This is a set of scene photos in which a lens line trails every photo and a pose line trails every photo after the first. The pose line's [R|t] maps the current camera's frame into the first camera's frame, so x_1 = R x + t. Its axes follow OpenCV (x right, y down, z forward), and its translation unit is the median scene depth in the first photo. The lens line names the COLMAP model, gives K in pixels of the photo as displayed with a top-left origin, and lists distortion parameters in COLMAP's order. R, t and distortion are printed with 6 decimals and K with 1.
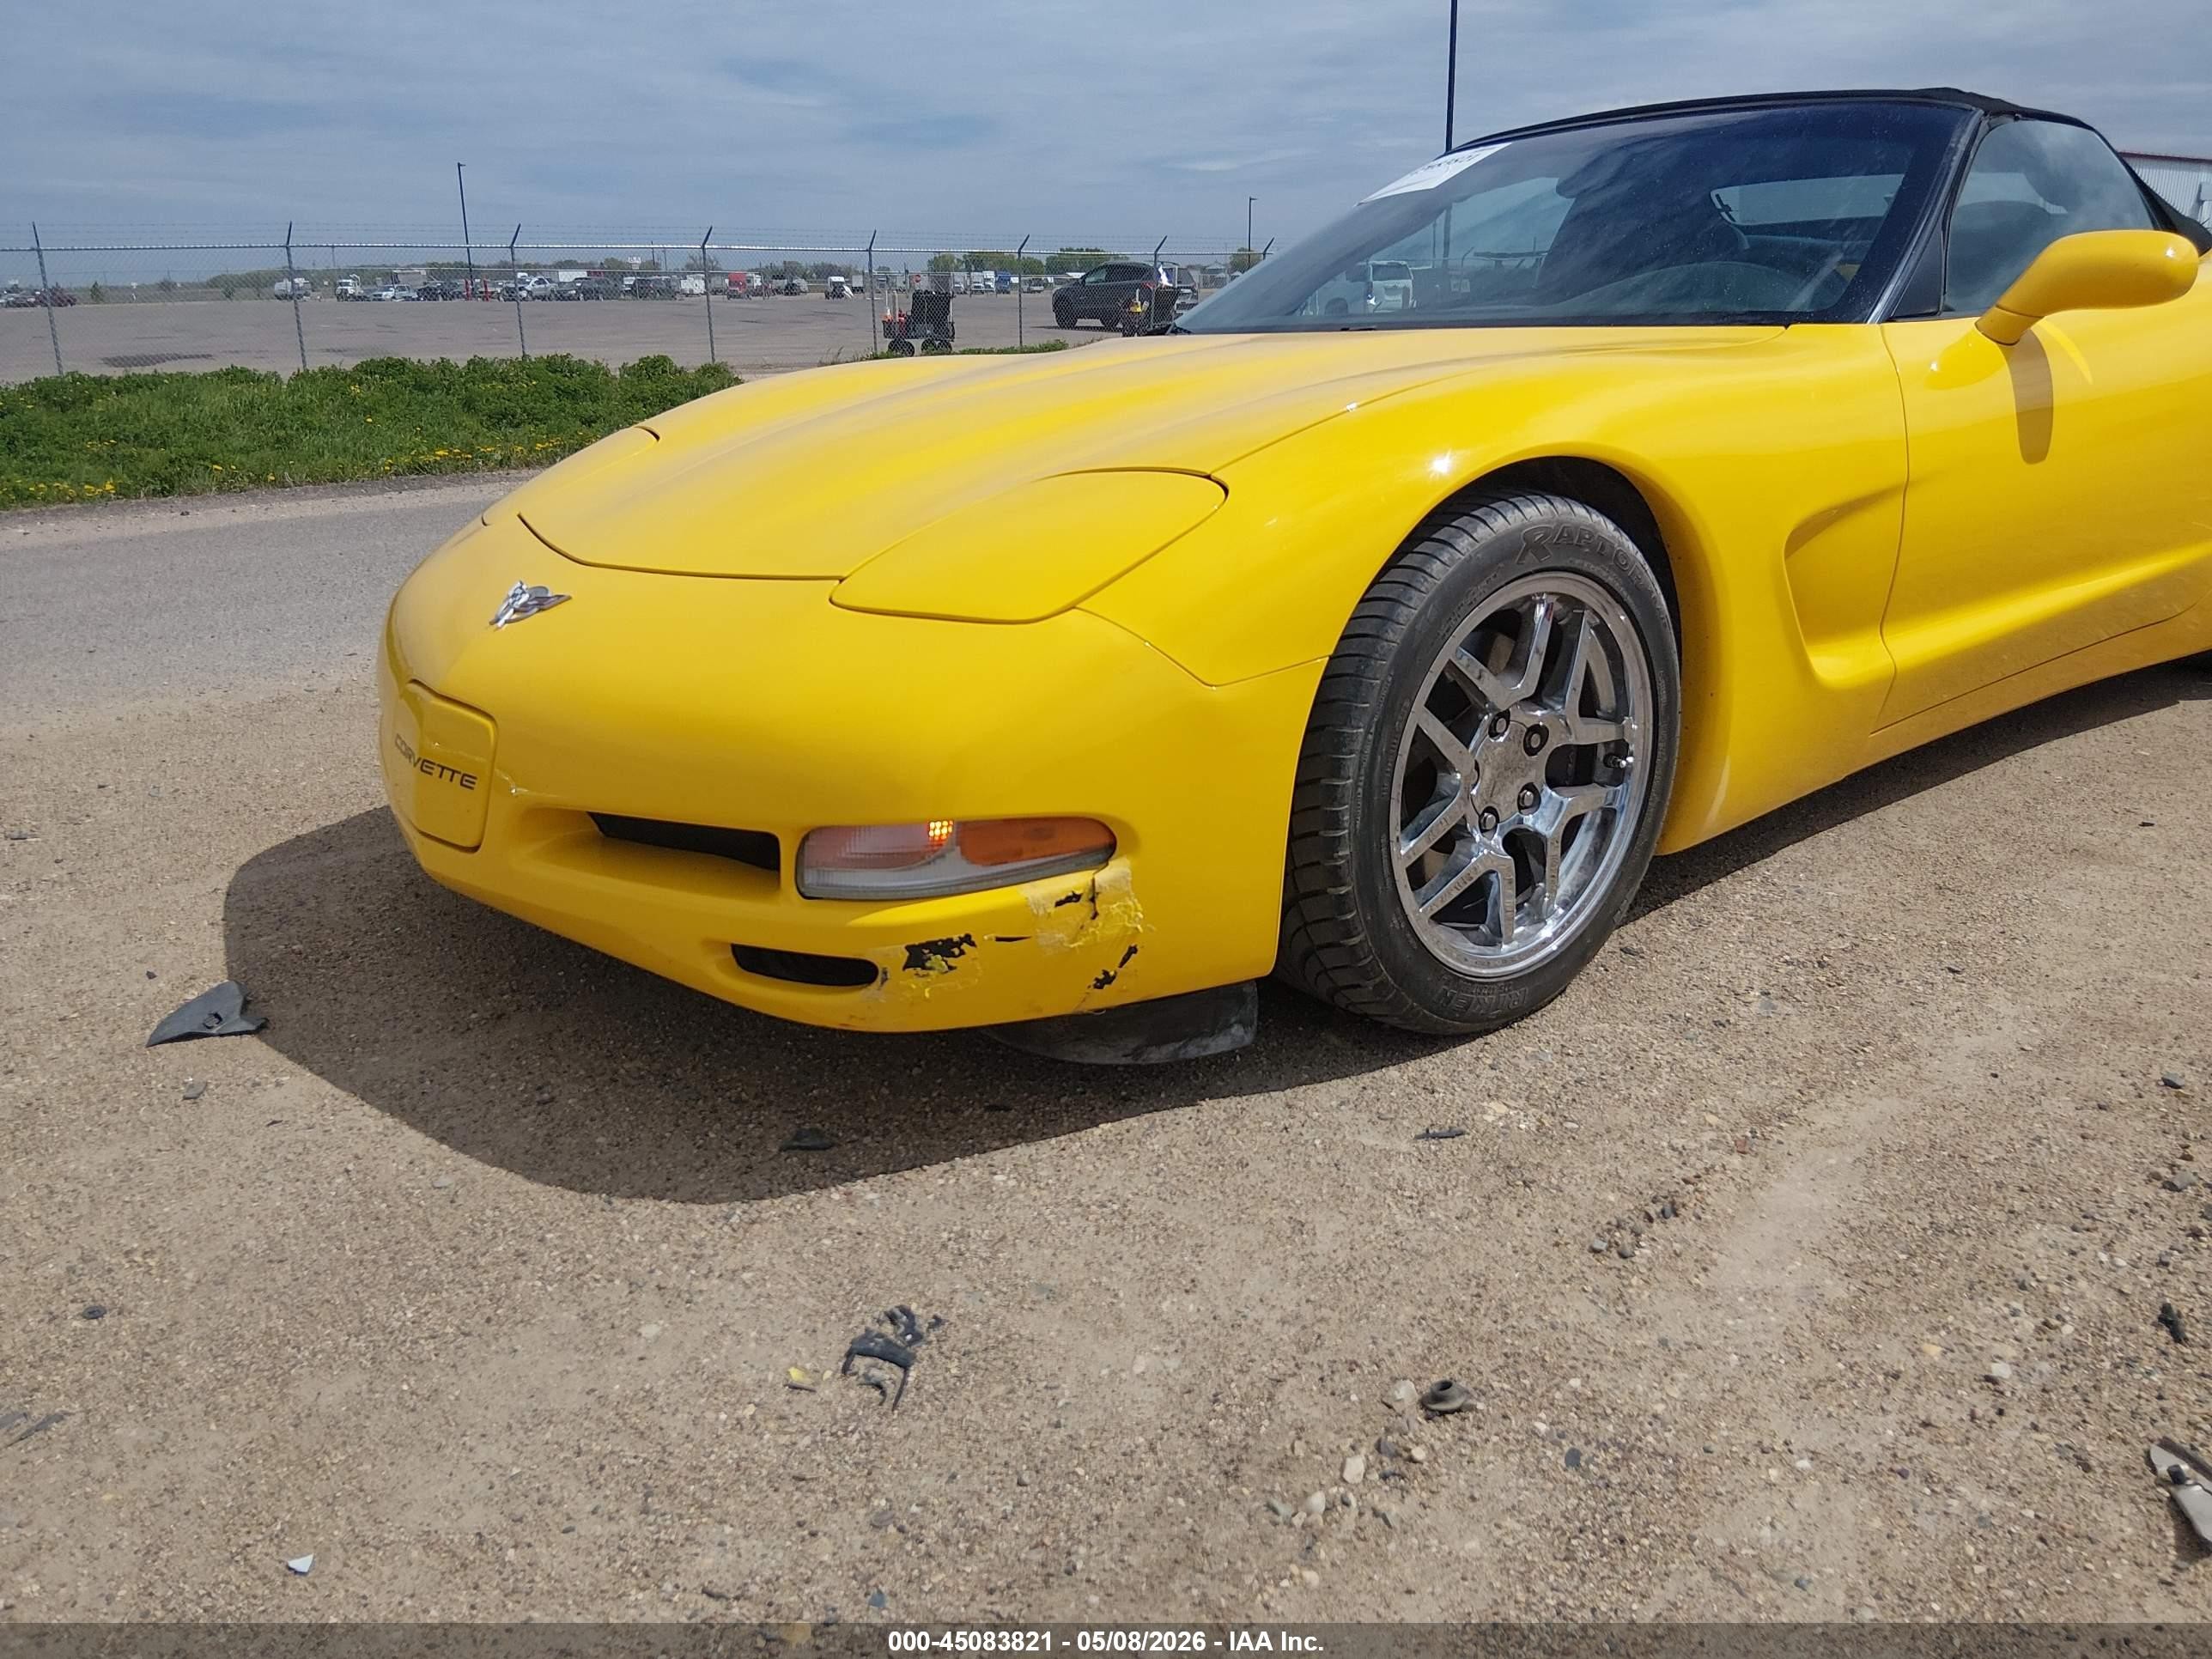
lens RADIAL K [[1659.3, 0, 1044.1], [0, 1659.3, 817.2], [0, 0, 1]] dist [0.111594, -0.185668]
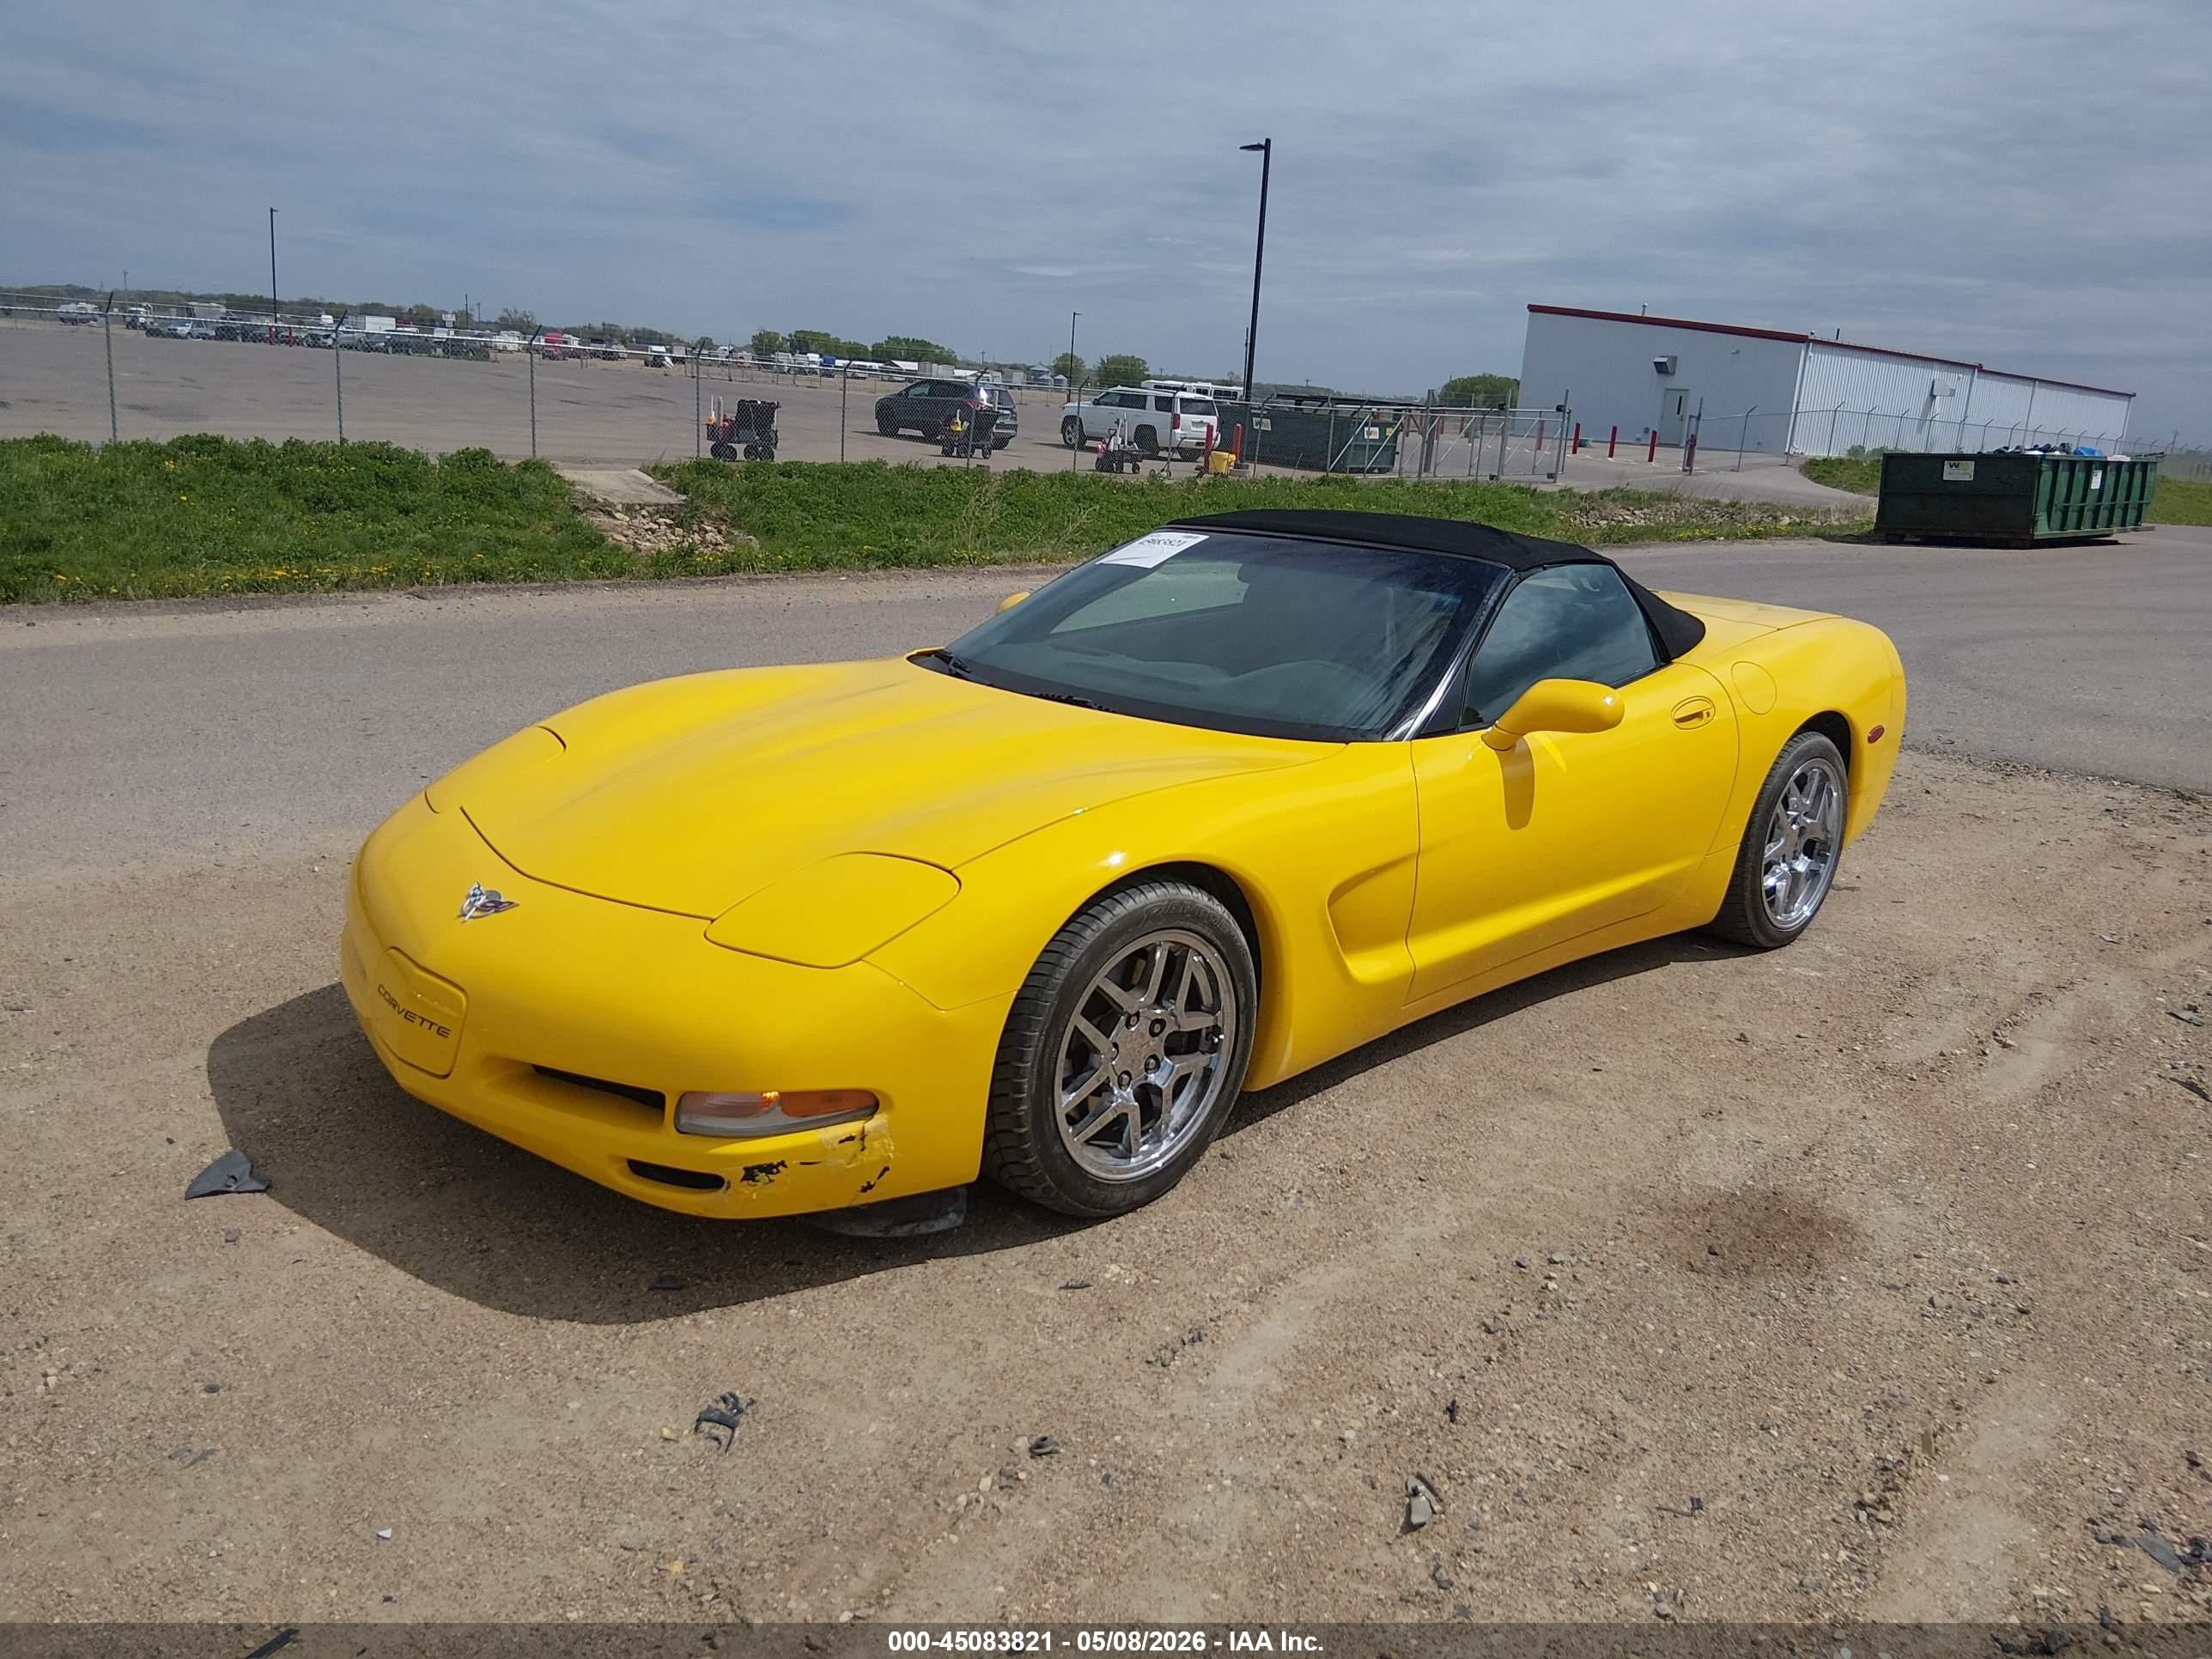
lens RADIAL K [[1686.3, 0, 1061.3], [0, 1686.3, 856.9], [0, 0, 1]] dist [0.084256, -0.161200]
pose [[0.990407, 0.053034, 0.127600, -0.003457], [-0.049847, 0.998363, -0.028047, -0.176245], [-0.128879, 0.021418, 0.991429, -0.618054]]
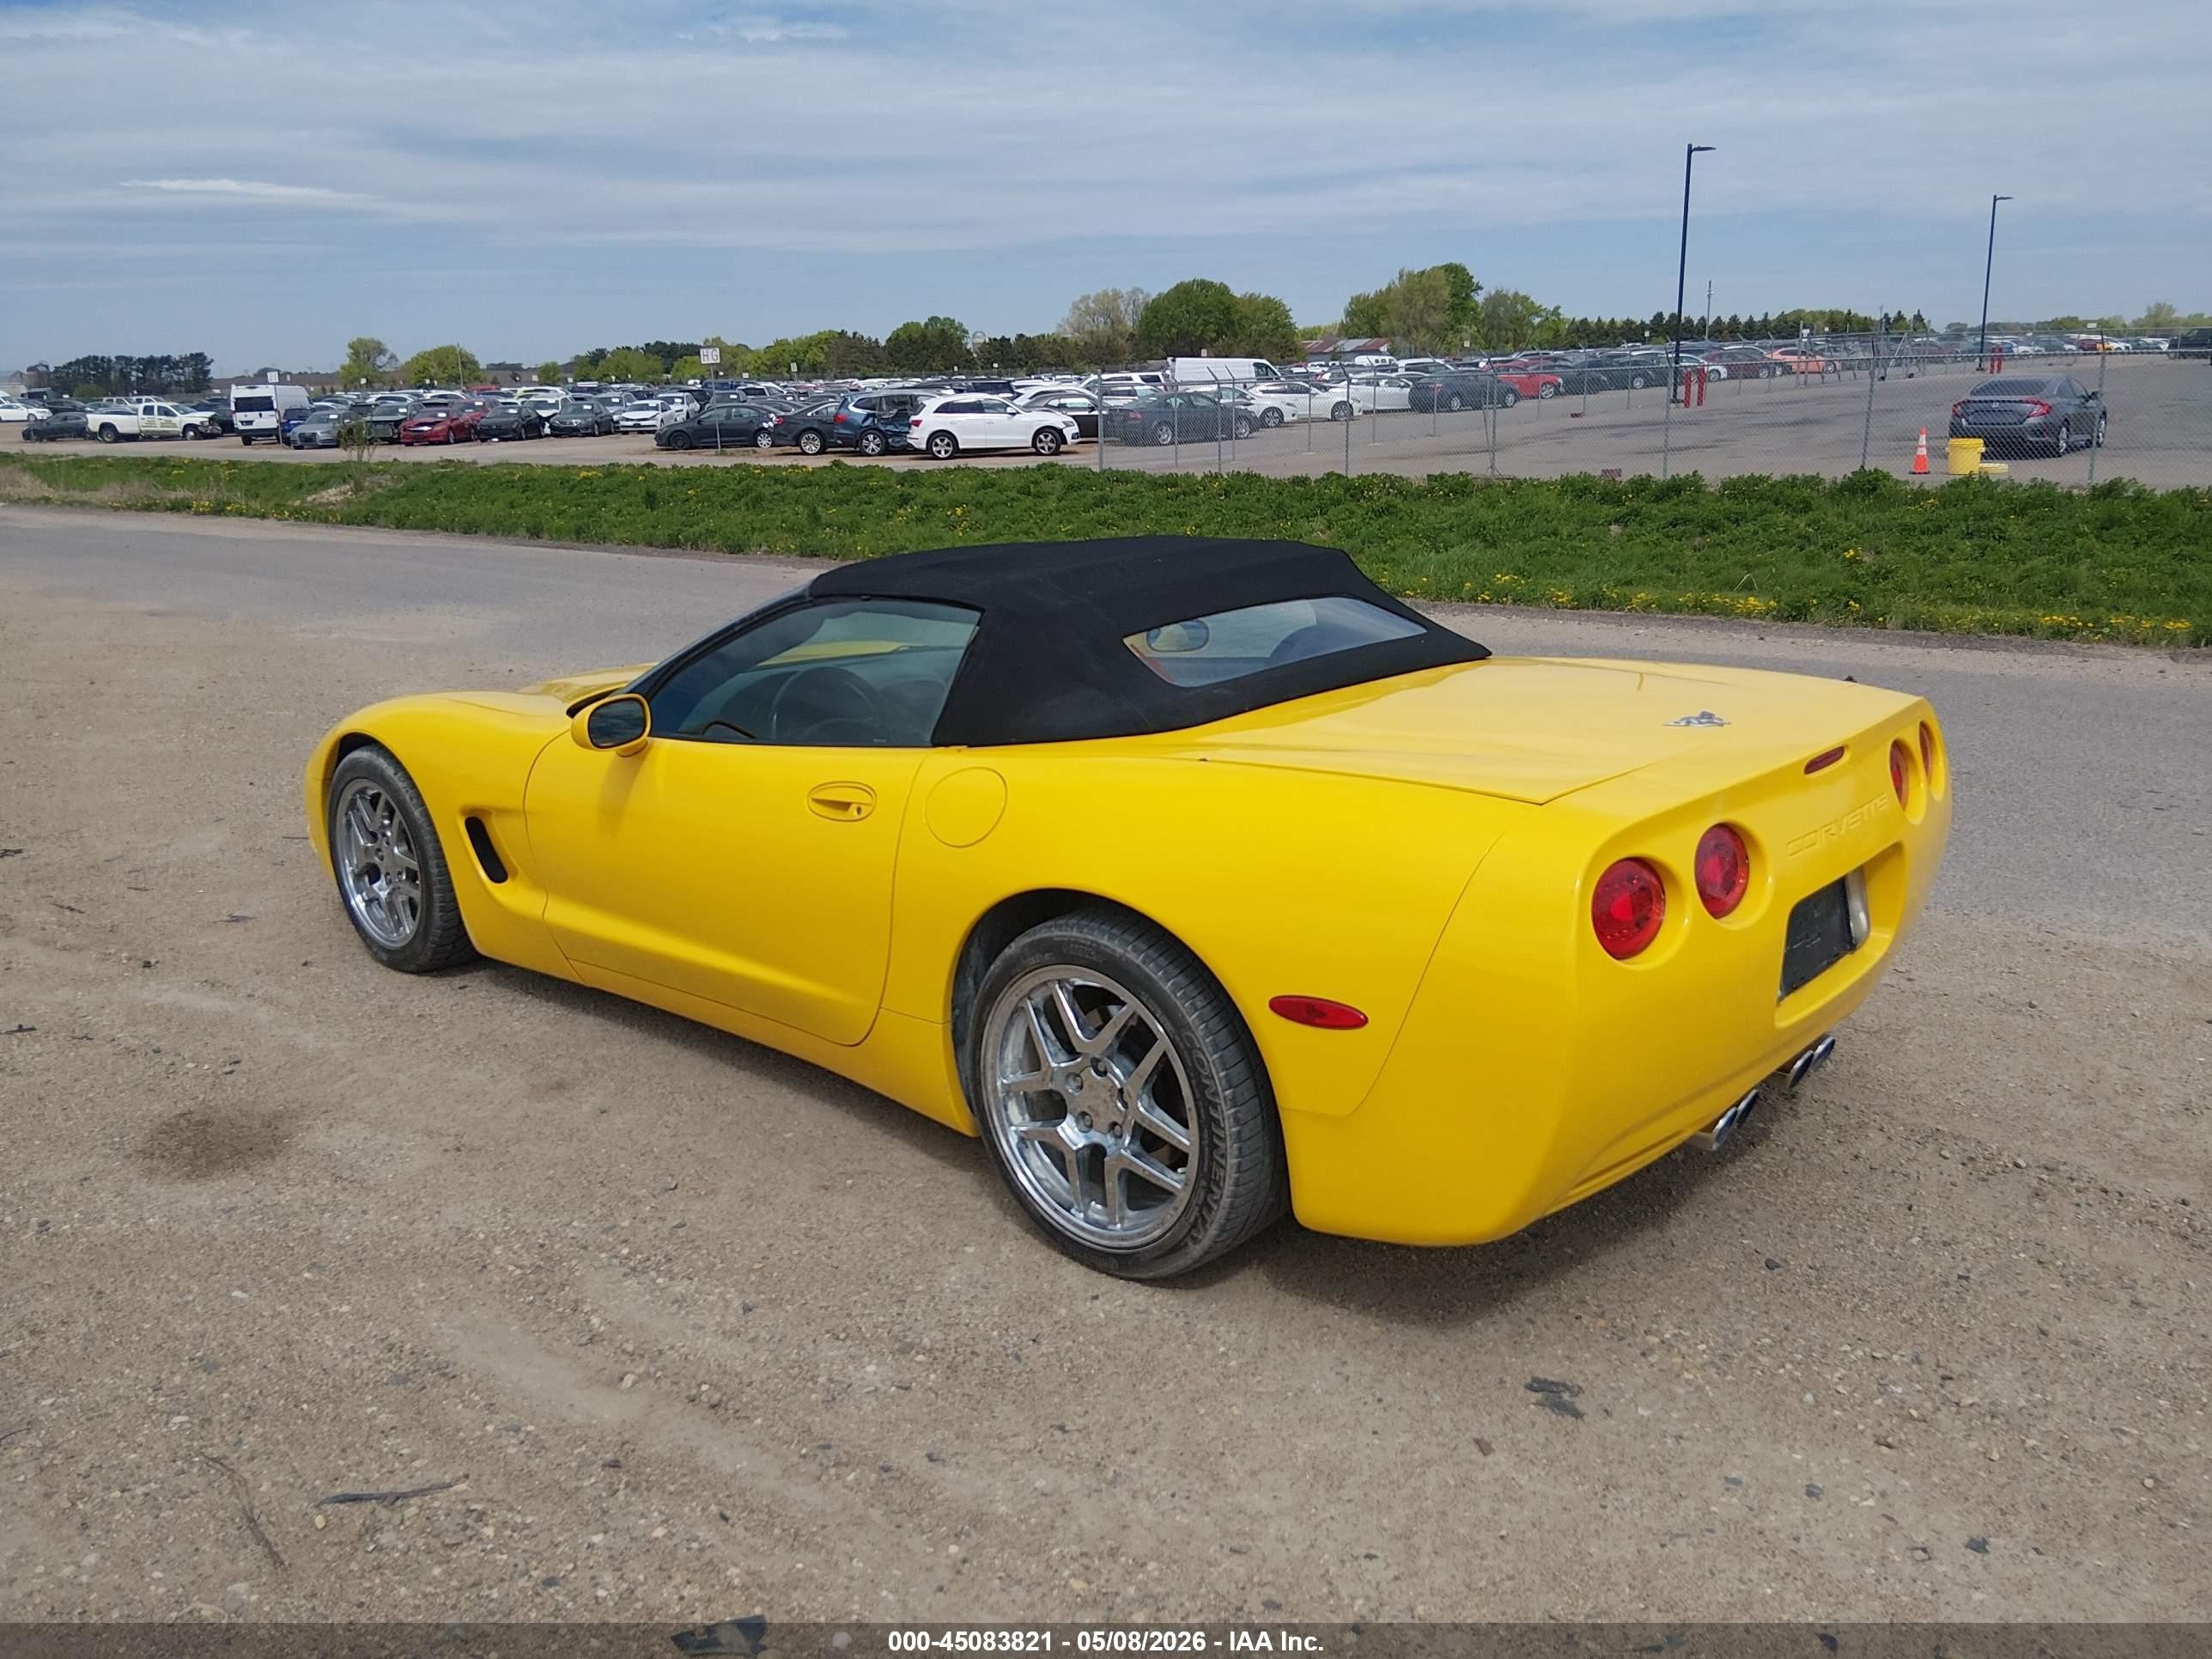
lens RADIAL K [[1678.0, 0, 1133.6], [0, 1678.0, 882.2], [0, 0, 1]] dist [0.073938, -0.132534]
pose [[0.158664, 0.291010, -0.943472, 2.960159], [-0.261084, 0.933928, 0.244160, -0.932035], [0.952188, 0.207586, 0.224158, 1.583497]]
